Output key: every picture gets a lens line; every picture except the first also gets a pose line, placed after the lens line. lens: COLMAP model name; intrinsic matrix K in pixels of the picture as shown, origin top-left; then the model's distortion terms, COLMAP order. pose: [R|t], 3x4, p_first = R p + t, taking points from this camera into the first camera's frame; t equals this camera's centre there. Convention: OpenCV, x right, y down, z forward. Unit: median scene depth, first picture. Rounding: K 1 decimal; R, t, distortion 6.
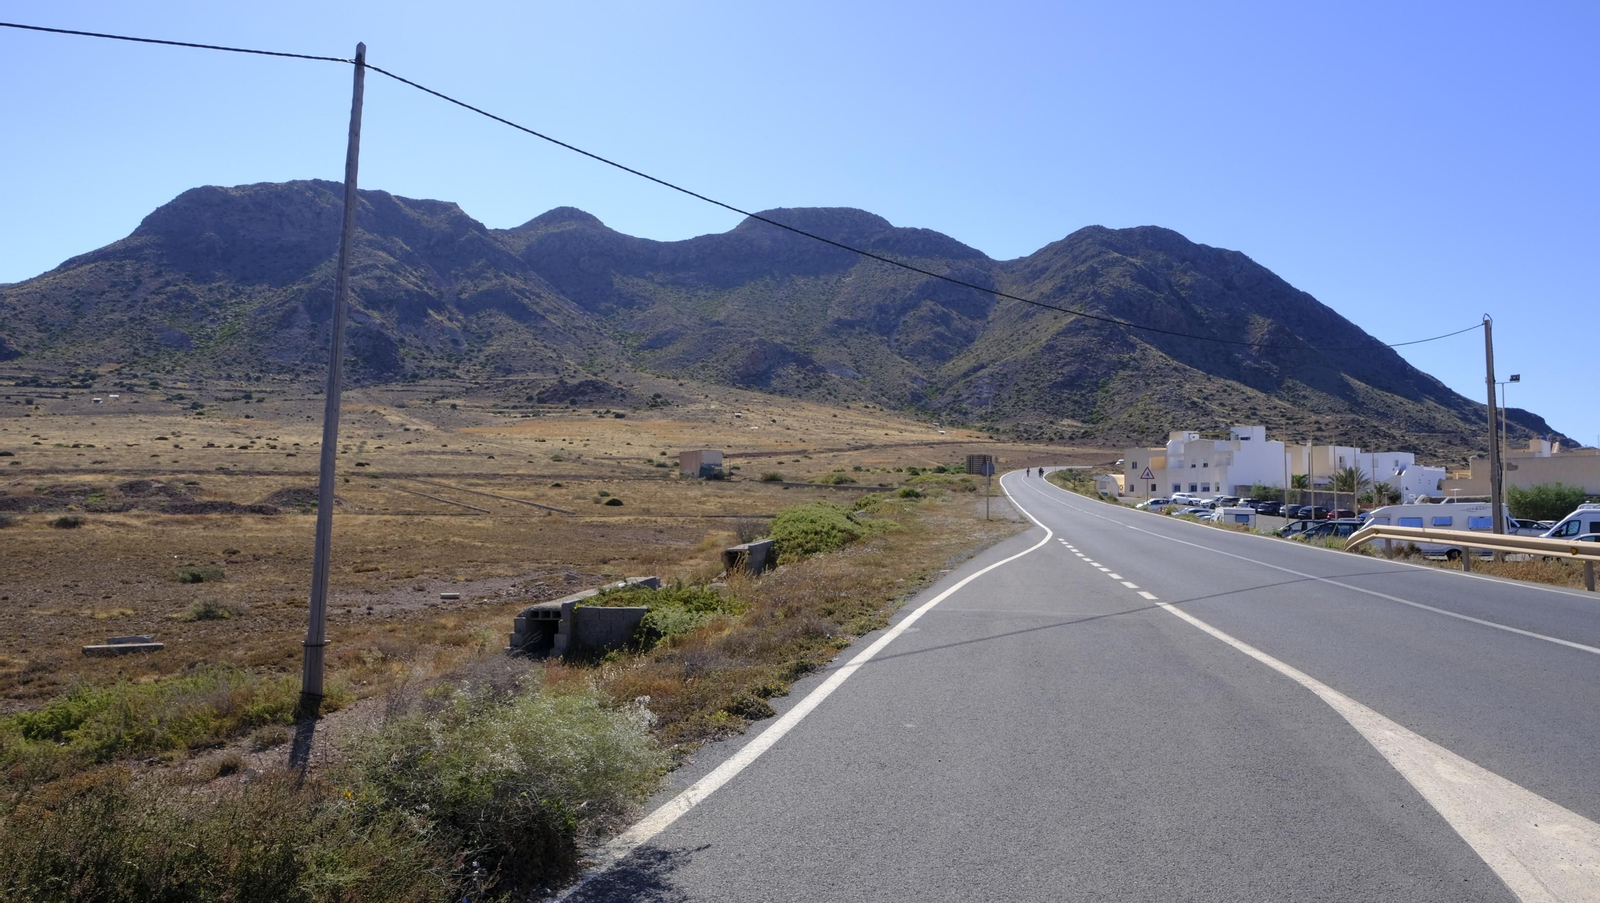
lens RADIAL K [[1155.9, 0, 800.0], [0, 1155.9, 451.5], [0, 0, 1]] dist [0.004910, 0.007200]
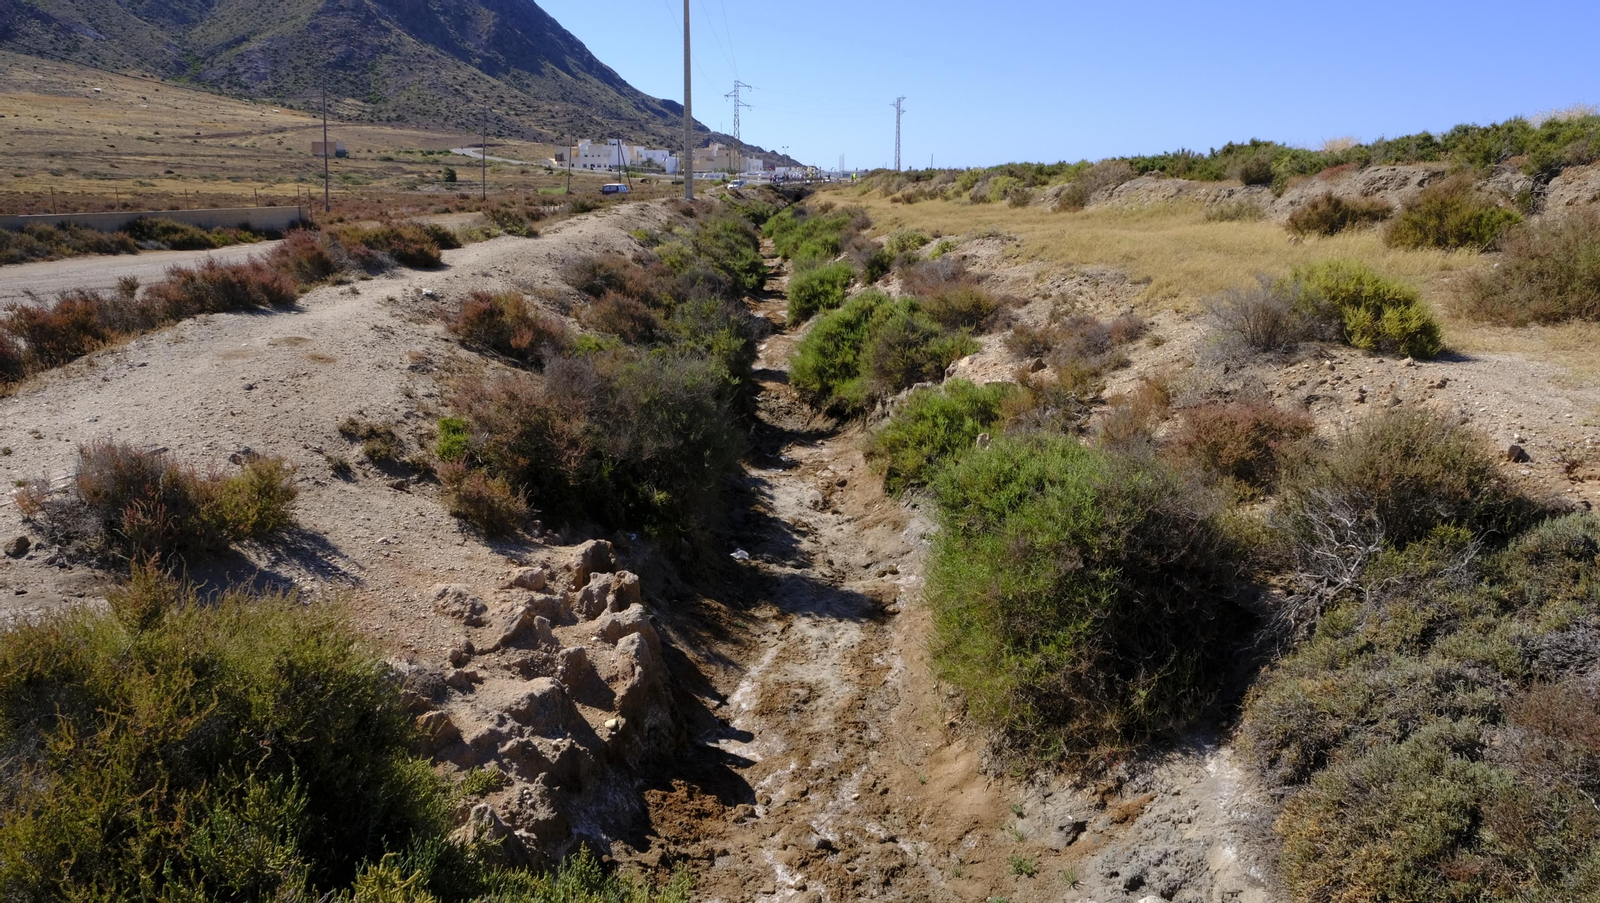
lens RADIAL K [[1155.9, 0, 800.0], [0, 1155.9, 451.5], [0, 0, 1]] dist [0.004910, 0.007200]
pose [[0.781611, -0.140506, 0.607735, -0.156857], [-0.032784, 0.963700, 0.264968, -0.008507], [-0.622904, -0.227026, 0.748632, -0.210421]]
